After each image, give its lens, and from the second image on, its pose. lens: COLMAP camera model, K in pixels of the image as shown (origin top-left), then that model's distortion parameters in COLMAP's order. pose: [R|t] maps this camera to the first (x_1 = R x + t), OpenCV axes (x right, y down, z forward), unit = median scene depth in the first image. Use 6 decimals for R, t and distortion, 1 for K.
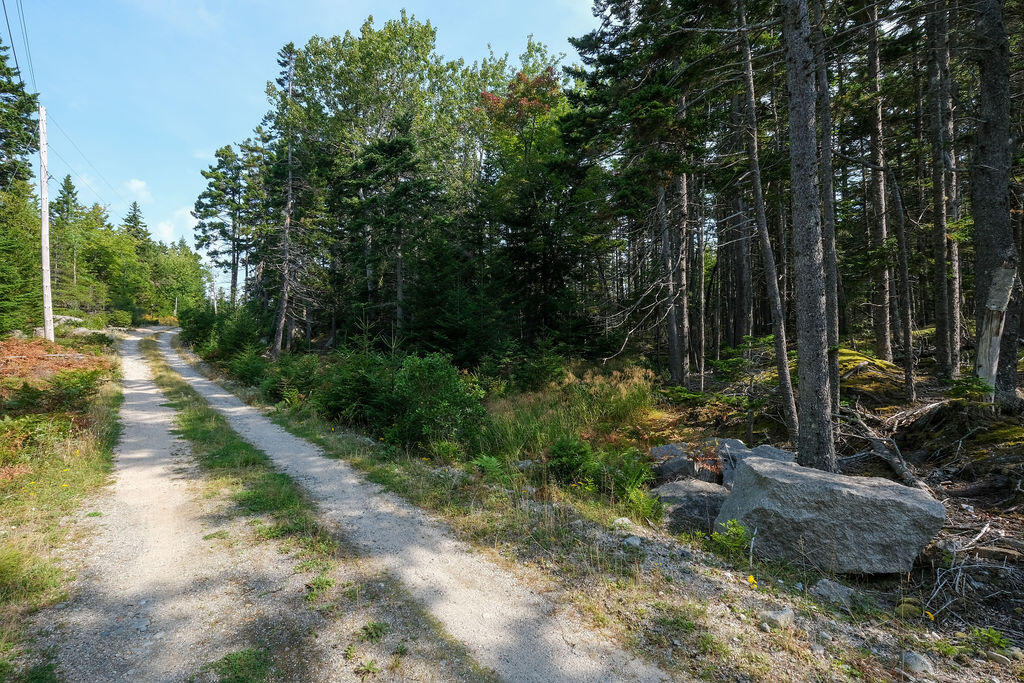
lens RADIAL K [[447.8, 0, 509.1], [0, 447.8, 341.5], [0, 0, 1]] dist [0.000375, 0.000178]
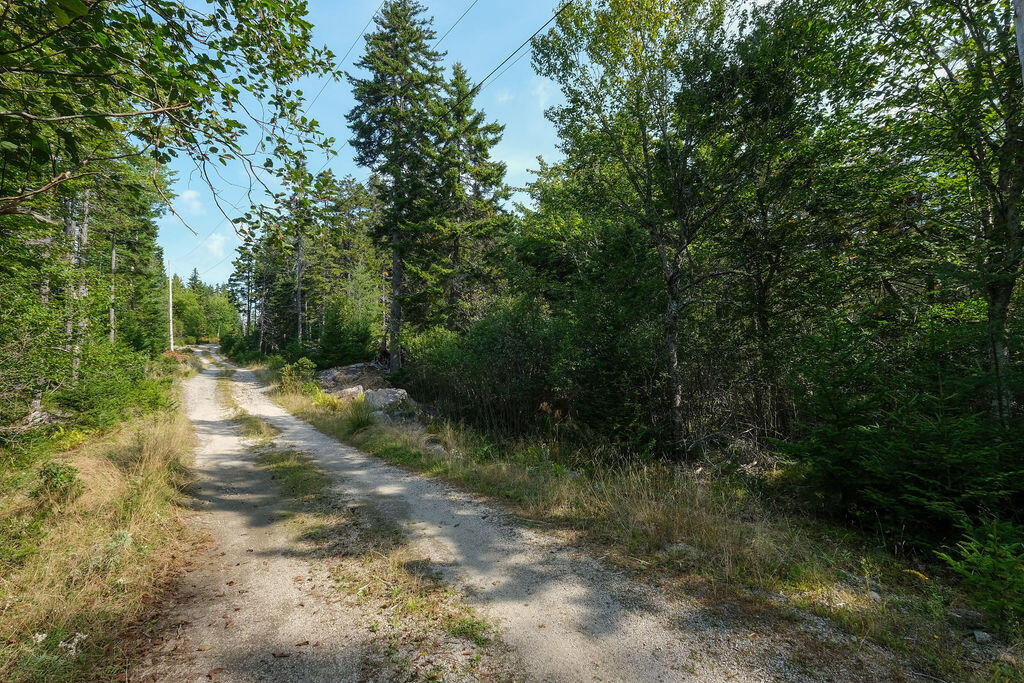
lens RADIAL K [[447.8, 0, 506.3], [0, 447.8, 344.1], [0, 0, 1]] dist [0.000375, 0.000178]
pose [[0.997403, -0.011641, -0.071077, 0.593150], [0.010147, 0.999721, -0.021339, 0.018227], [0.071305, 0.020563, 0.997243, -0.786447]]
